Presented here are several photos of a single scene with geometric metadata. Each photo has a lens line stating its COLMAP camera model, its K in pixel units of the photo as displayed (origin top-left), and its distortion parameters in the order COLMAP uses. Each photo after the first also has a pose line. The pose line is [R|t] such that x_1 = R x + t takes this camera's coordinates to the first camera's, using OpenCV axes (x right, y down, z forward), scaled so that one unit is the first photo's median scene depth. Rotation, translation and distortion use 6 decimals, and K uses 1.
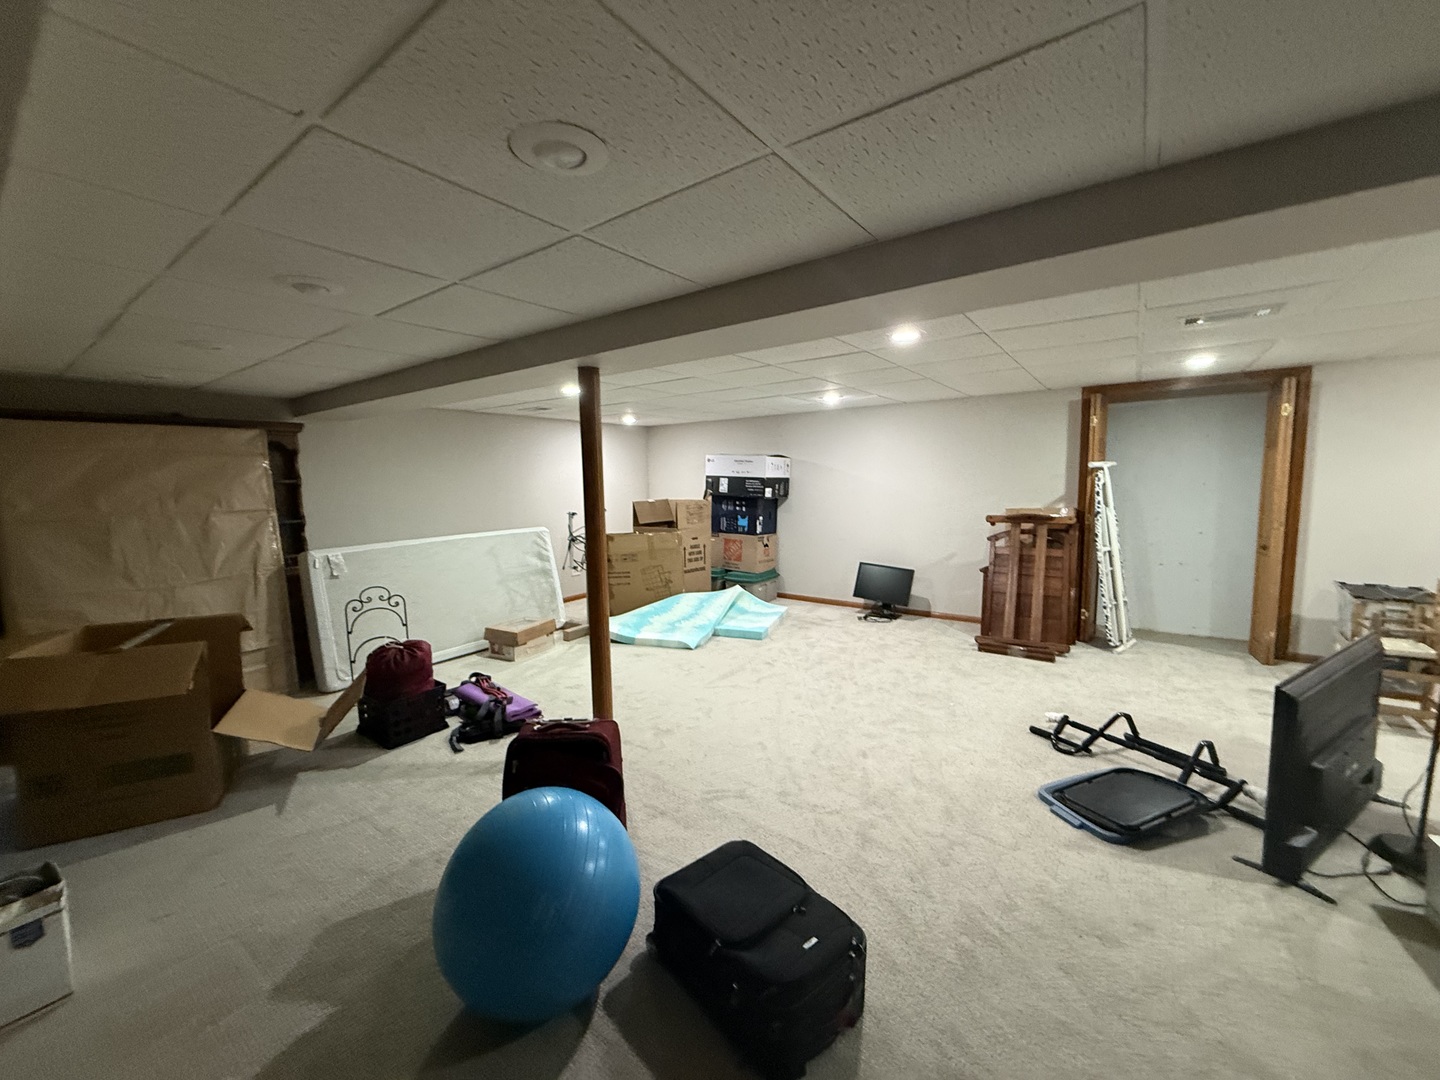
lens RADIAL K [[573.4, 0, 714.8], [0, 573.4, 538.1], [0, 0, 1]] dist [-0.001519, 0.000176]
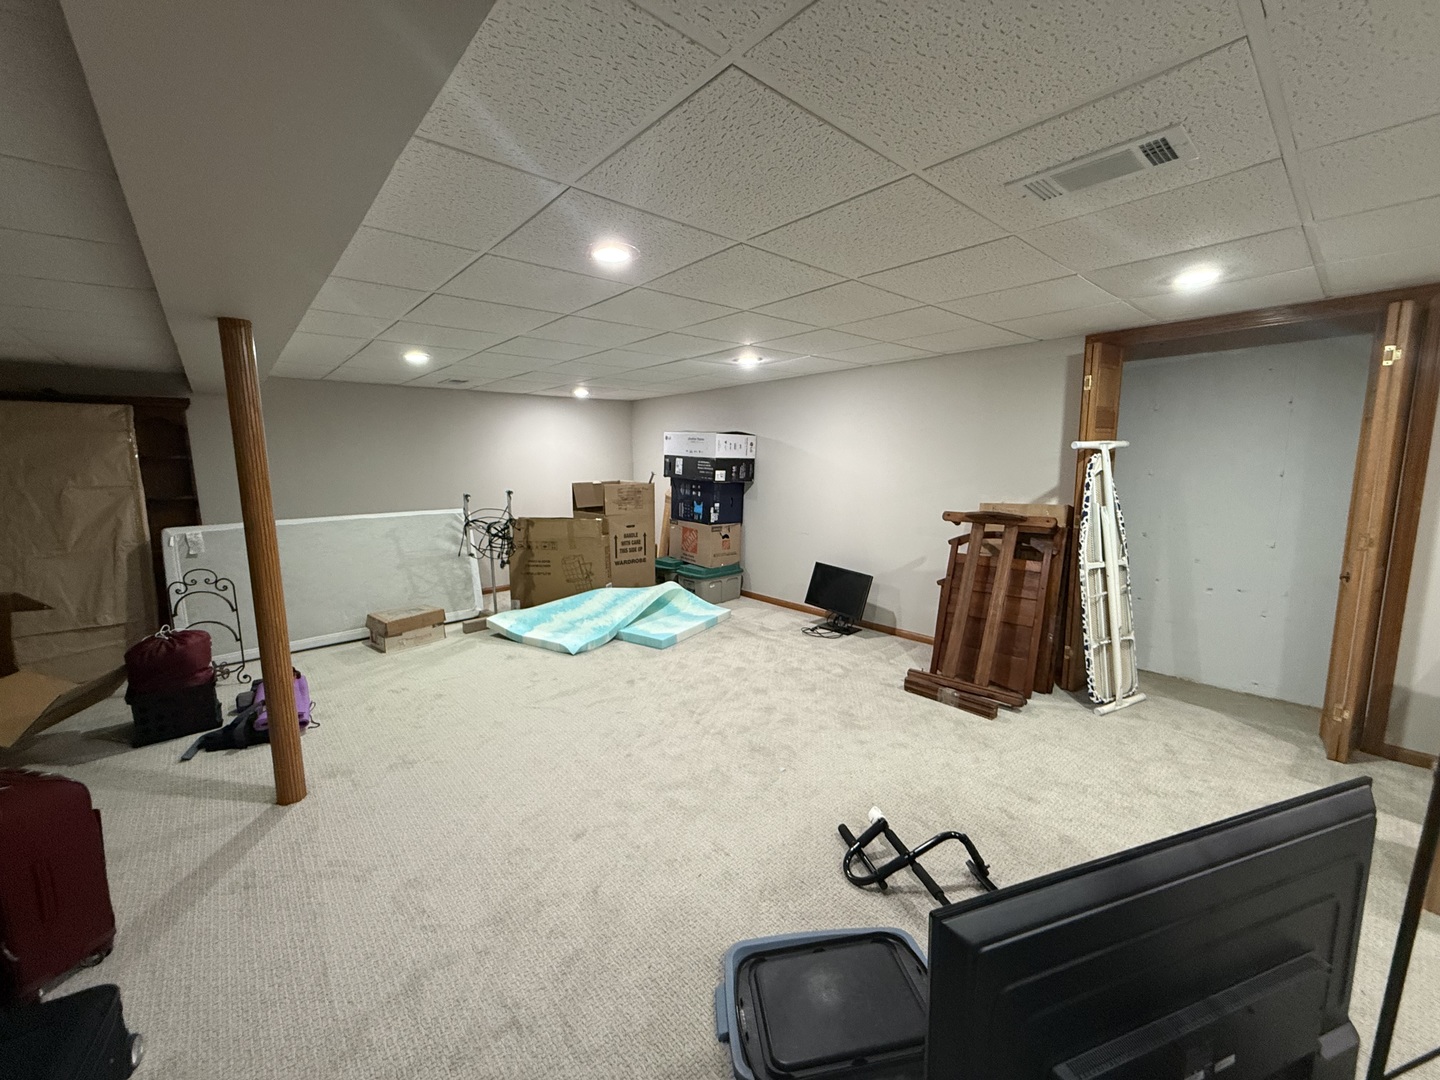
lens RADIAL K [[573.4, 0, 714.8], [0, 573.4, 538.1], [0, 0, 1]] dist [-0.001519, 0.000176]
pose [[0.976213, 0.040272, -0.213040, 0.345509], [-0.032406, 0.998663, 0.040286, -0.025672], [0.214378, -0.032423, 0.976213, 0.195699]]
